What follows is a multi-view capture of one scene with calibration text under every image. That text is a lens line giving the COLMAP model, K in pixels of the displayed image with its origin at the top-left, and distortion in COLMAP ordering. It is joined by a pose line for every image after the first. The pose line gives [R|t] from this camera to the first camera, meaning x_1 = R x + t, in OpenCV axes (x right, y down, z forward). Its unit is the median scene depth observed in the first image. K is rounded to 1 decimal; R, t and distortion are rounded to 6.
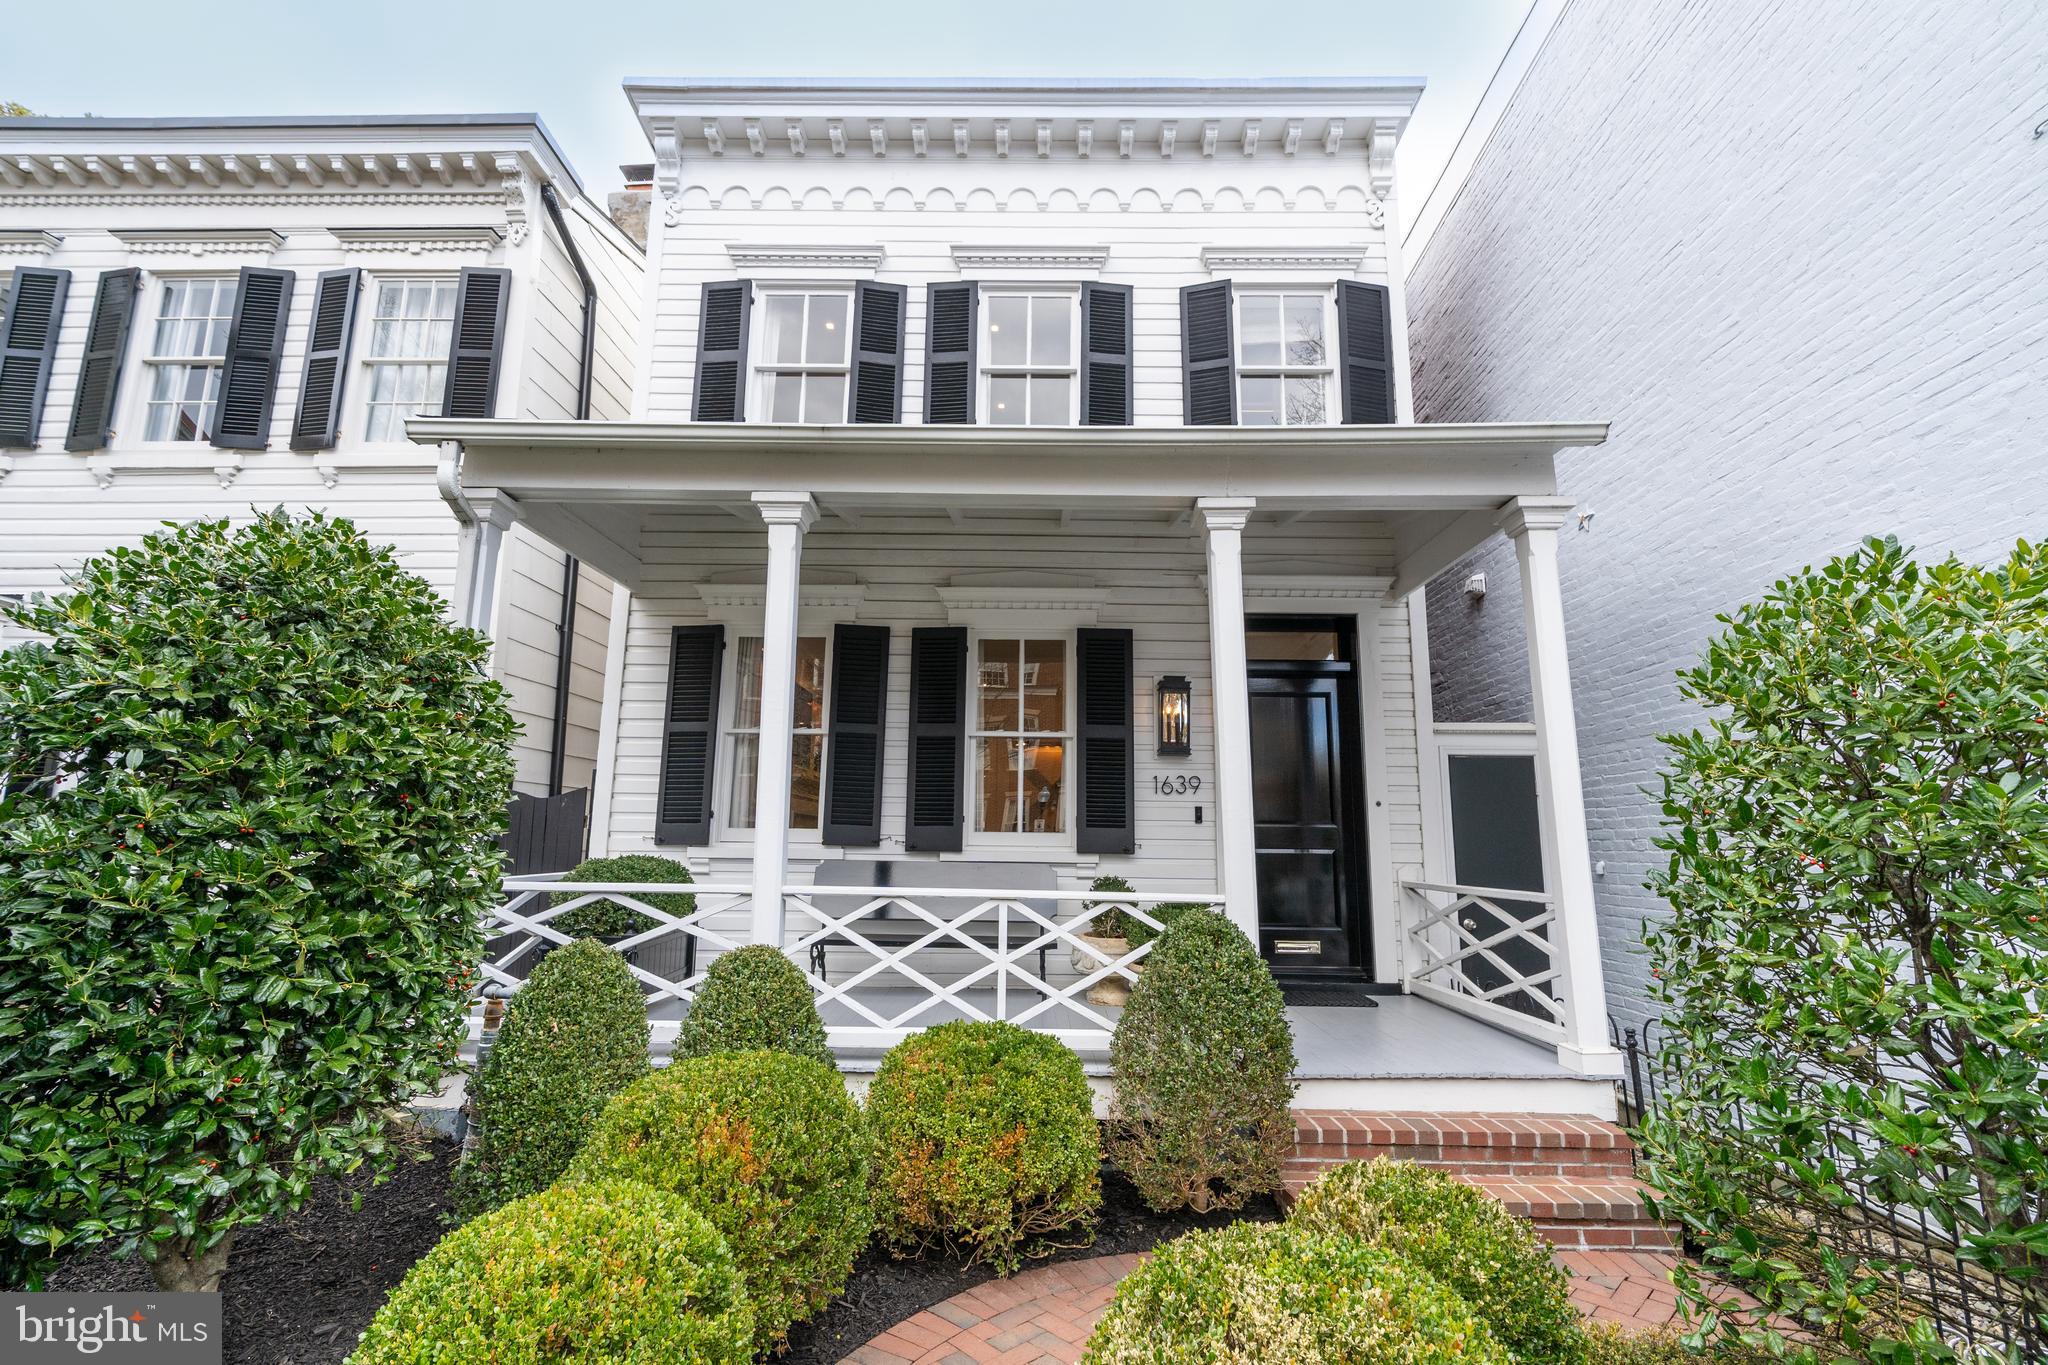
lens RADIAL K [[955.6, 0, 1024.0], [0, 955.6, 682.5], [0, 0, 1]] dist [-0.001402, 0.000211]
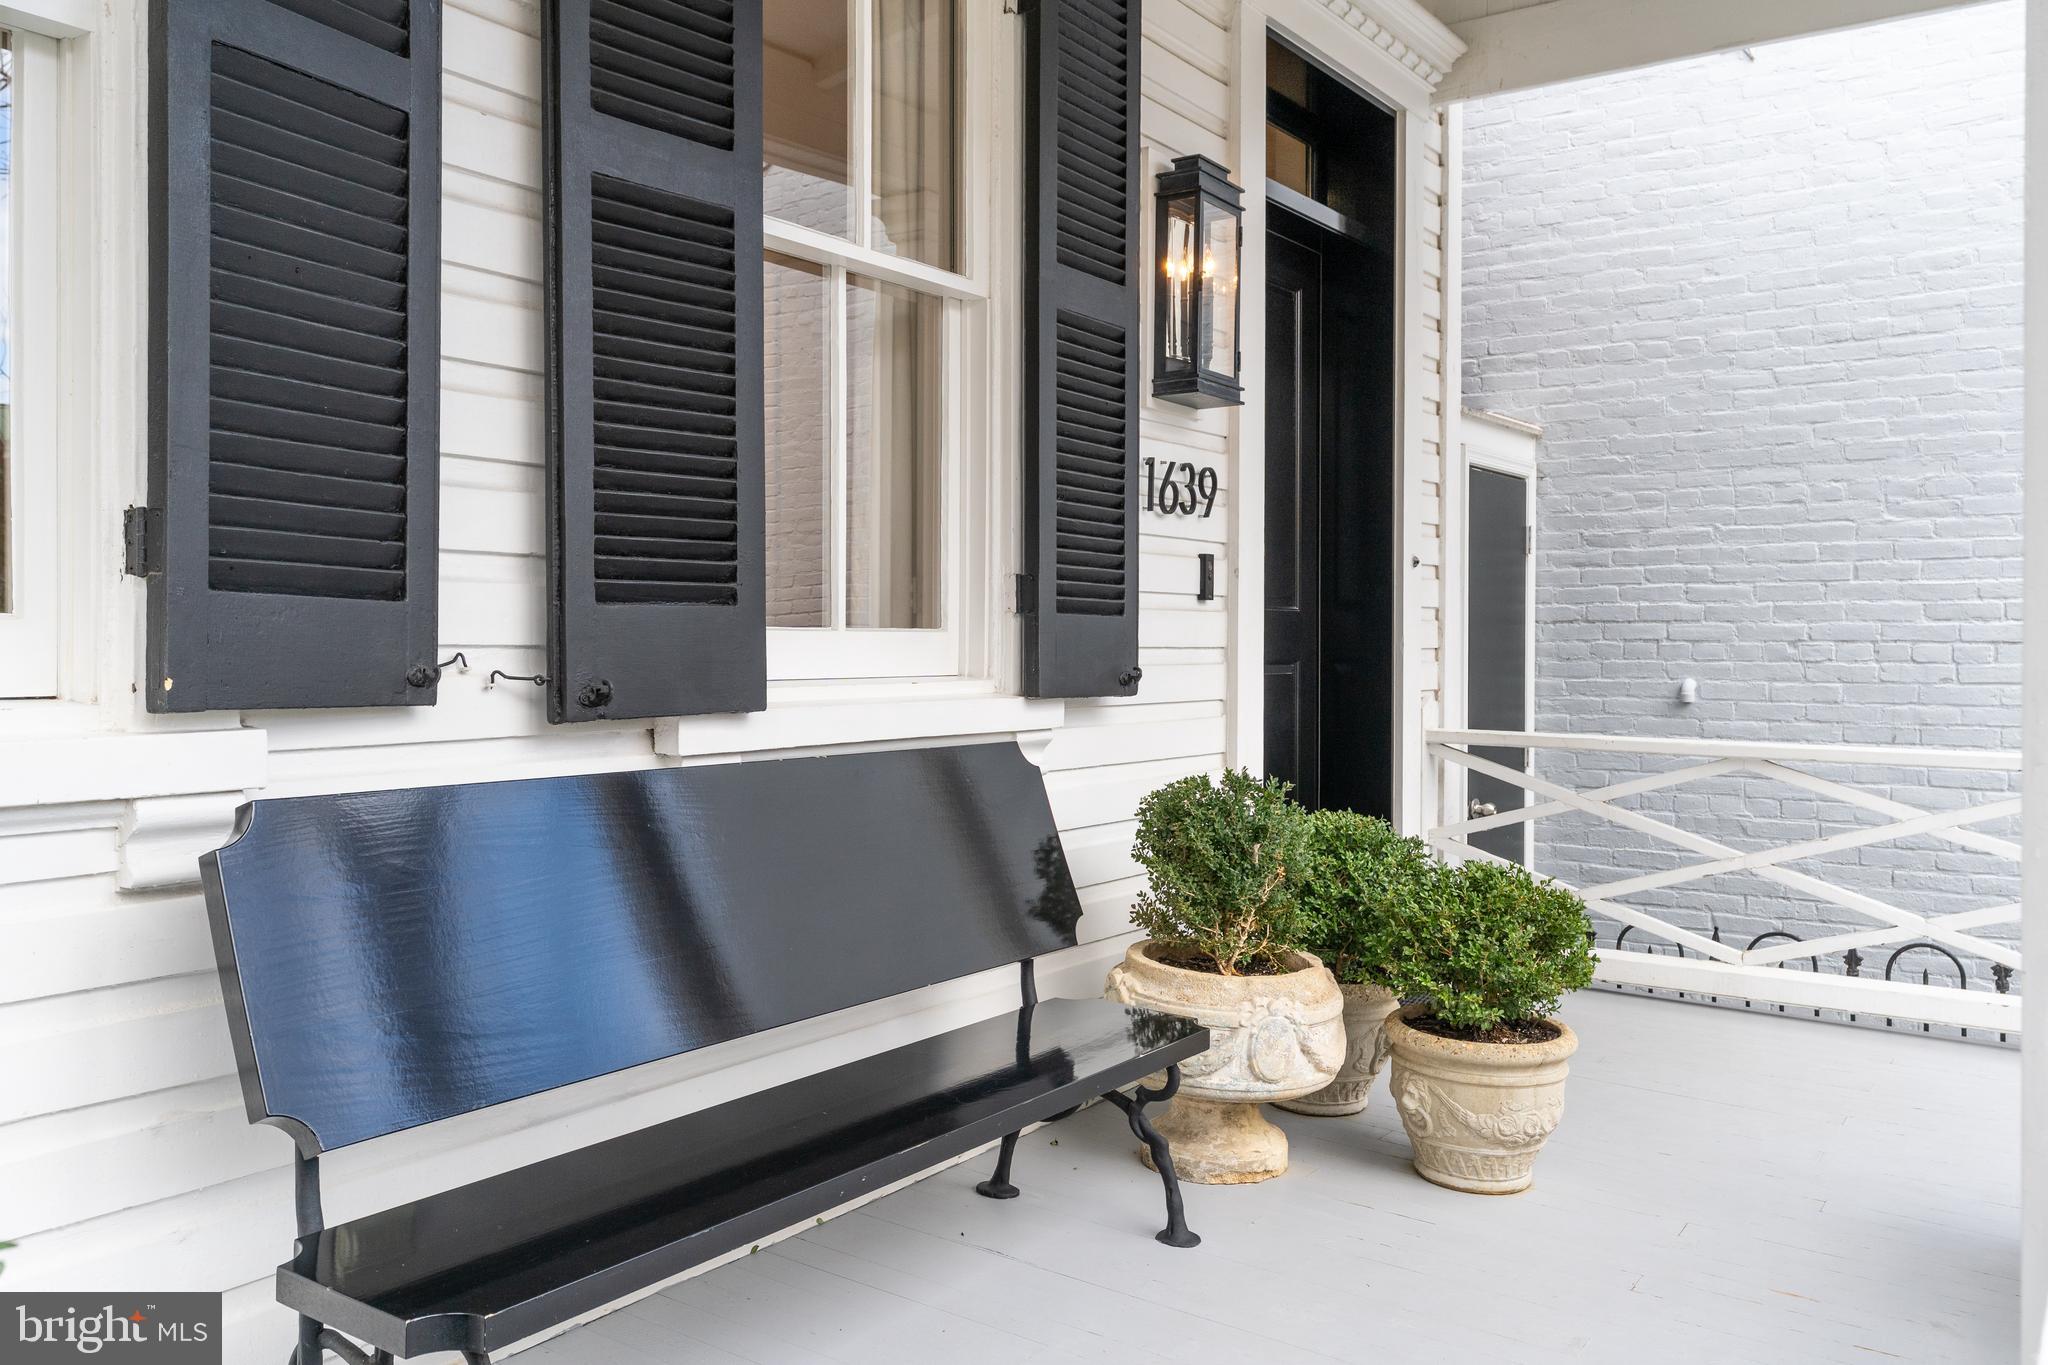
lens RADIAL K [[1674.1, 0, 1024.0], [0, 1674.1, 645.0], [0, 0, 1]] dist [0.001773, 0.000830]
pose [[0.563702, -0.011889, 0.825893, -0.334255], [-0.146318, 0.982646, 0.114012, 0.094186], [-0.812915, -0.185112, 0.552180, 0.652426]]
